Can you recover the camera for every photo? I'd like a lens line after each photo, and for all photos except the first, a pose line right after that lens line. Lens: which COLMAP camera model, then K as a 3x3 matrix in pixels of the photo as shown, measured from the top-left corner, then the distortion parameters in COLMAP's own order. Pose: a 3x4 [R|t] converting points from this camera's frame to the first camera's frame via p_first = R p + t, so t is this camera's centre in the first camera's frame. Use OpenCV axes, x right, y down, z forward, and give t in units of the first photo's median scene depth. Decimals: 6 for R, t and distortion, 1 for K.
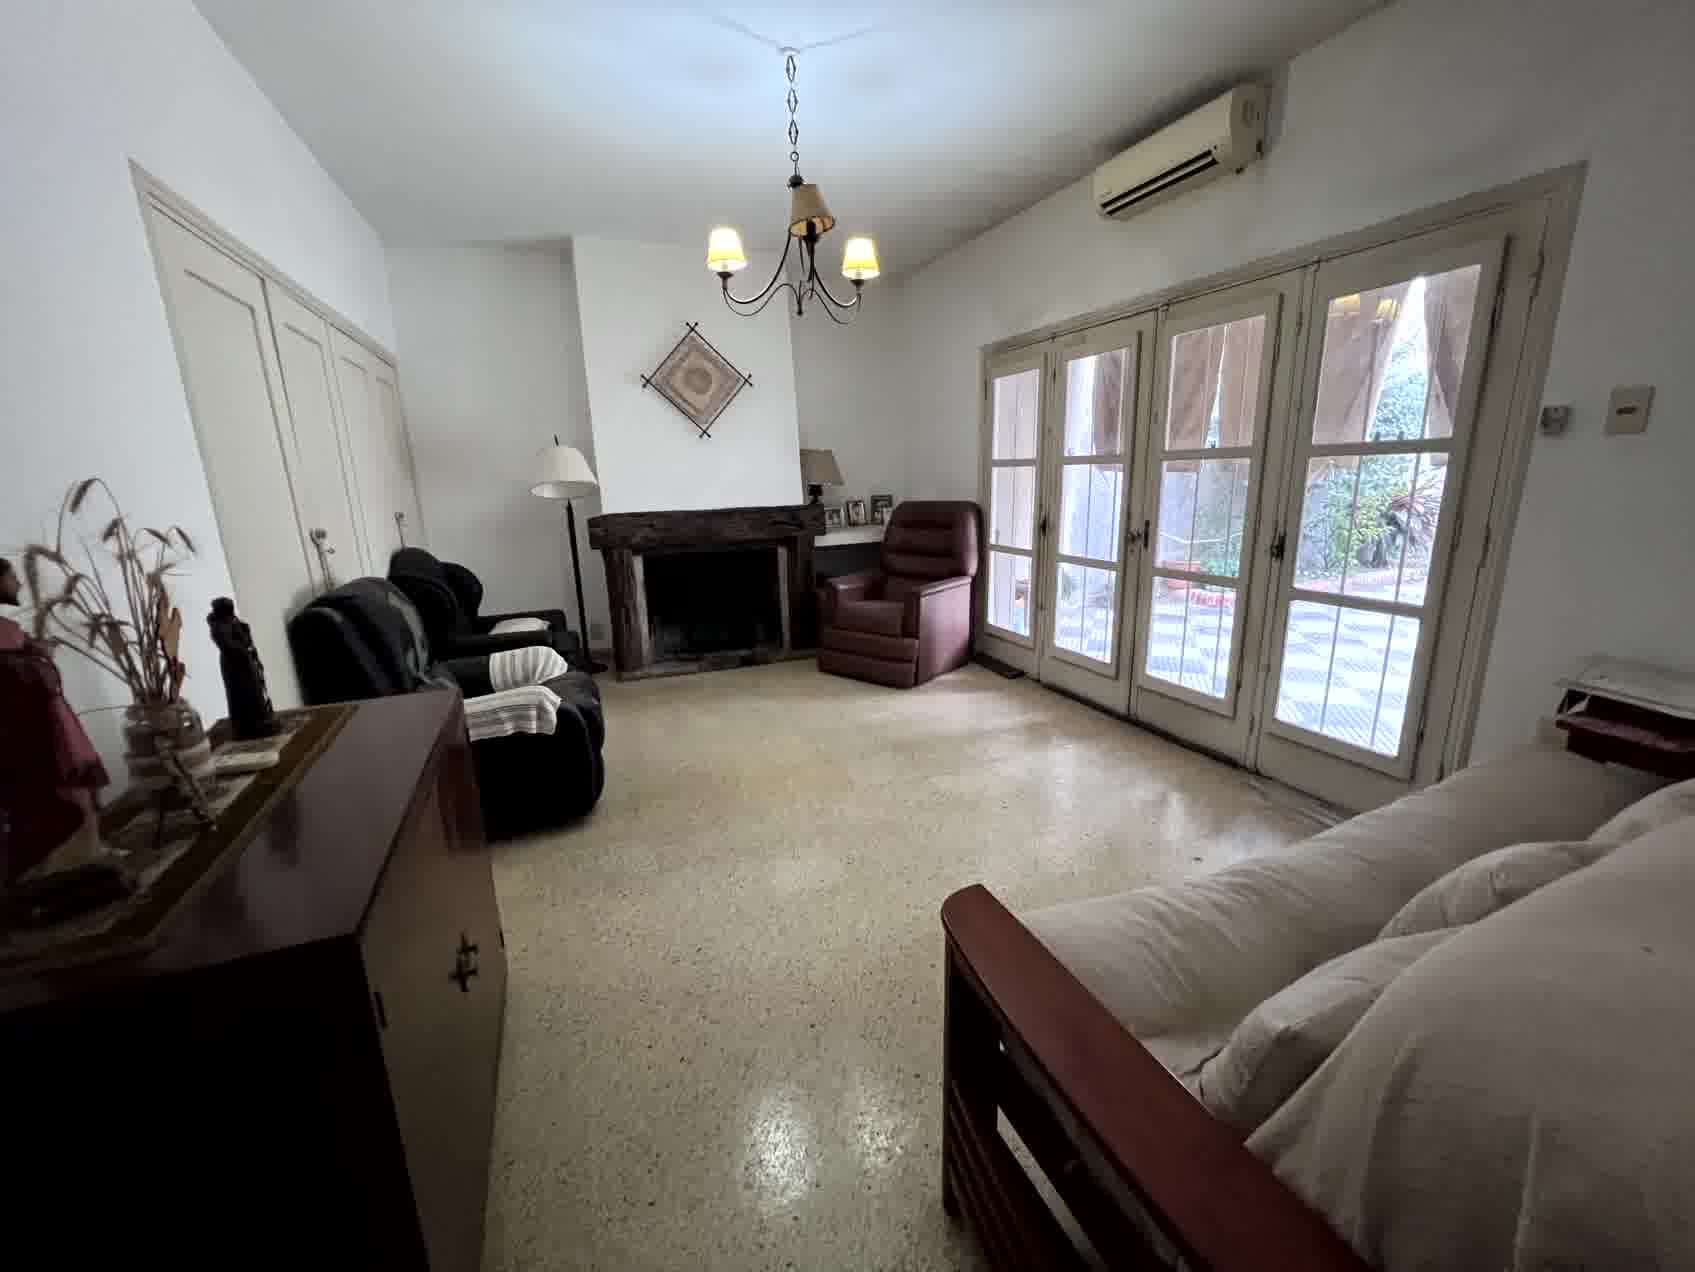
lens RADIAL K [[691.1, 0, 847.5], [0, 691.1, 636.0], [0, 0, 1]] dist [-0.000270, -0.000167]
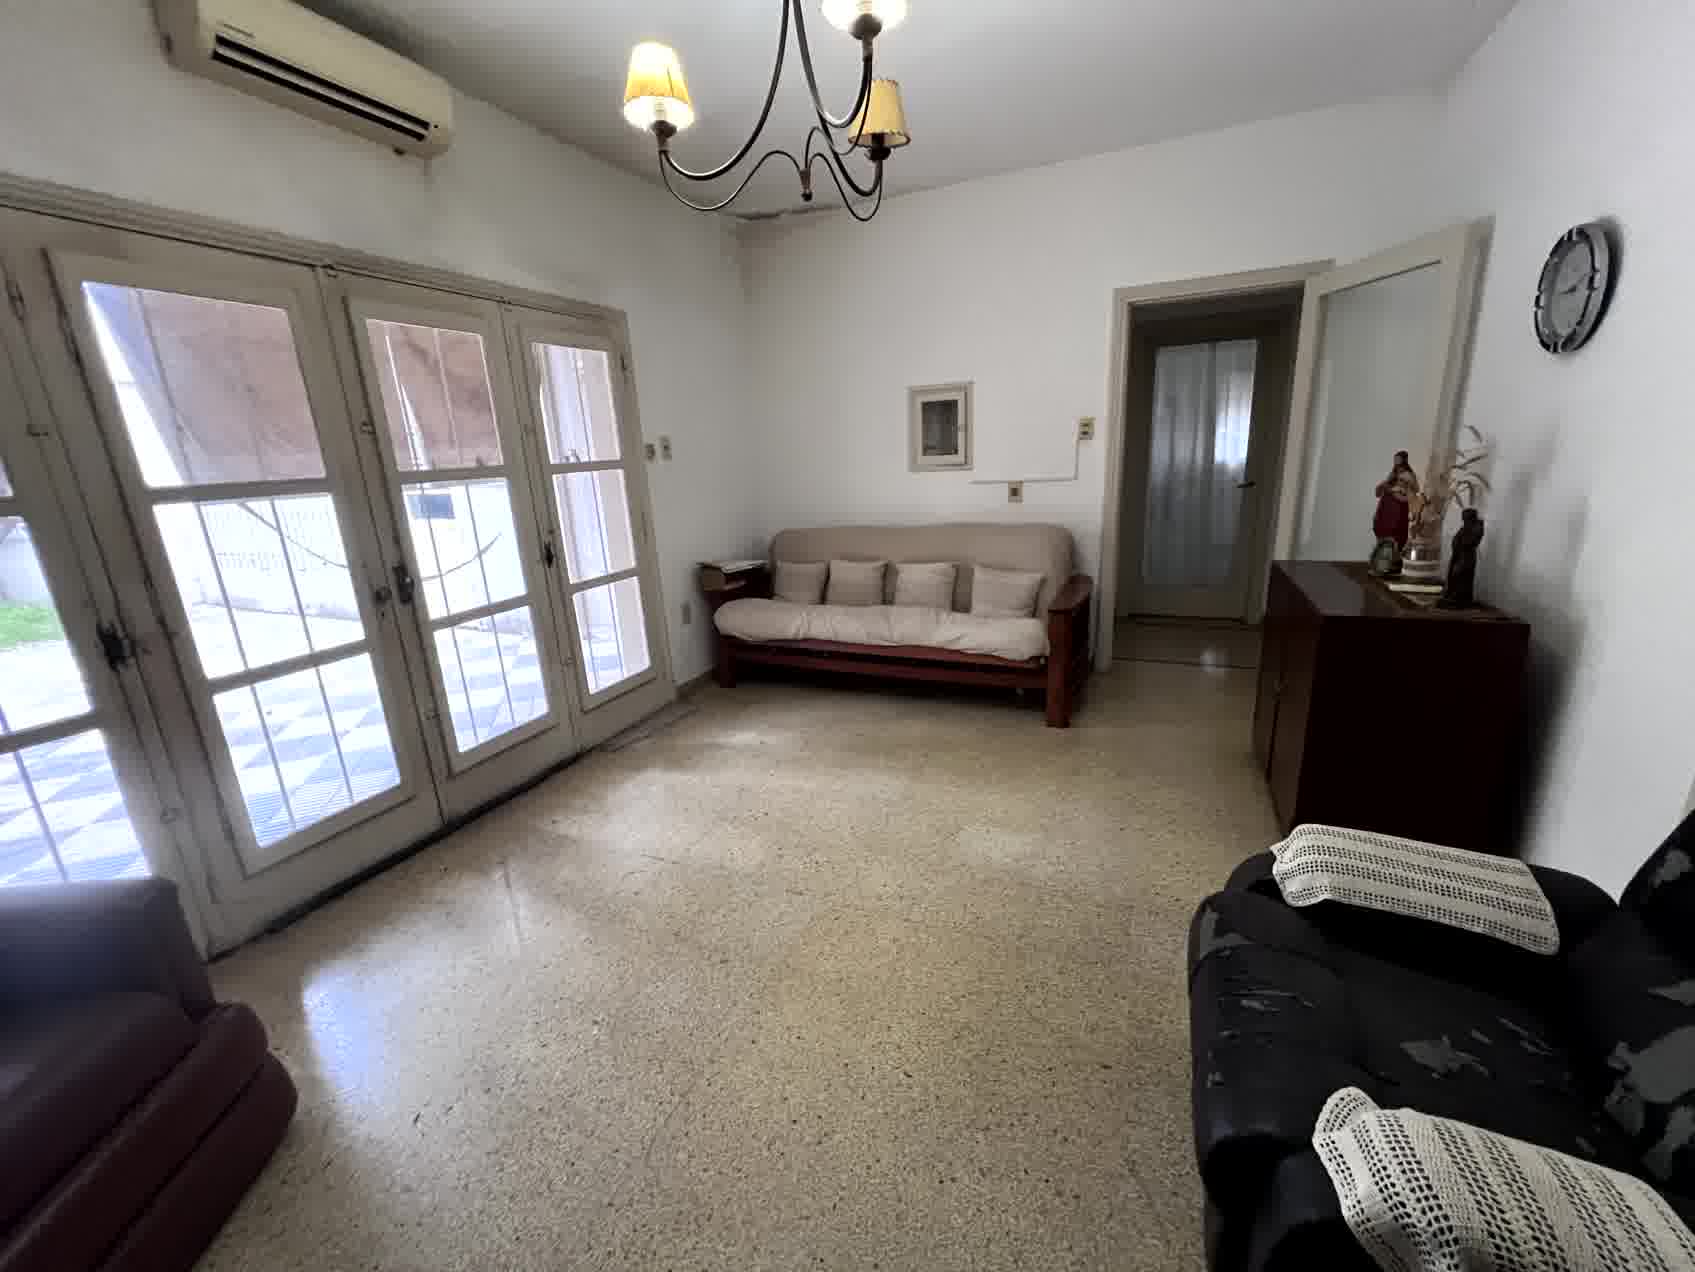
lens RADIAL K [[674.5, 0, 847.5], [0, 674.5, 636.0], [0, 0, 1]] dist [0.000102, 0.000304]
pose [[-0.680296, -0.129465, 0.721413, -0.454858], [0.242103, 0.889335, 0.387905, -0.285027], [-0.691797, 0.438546, -0.573667, 1.206934]]
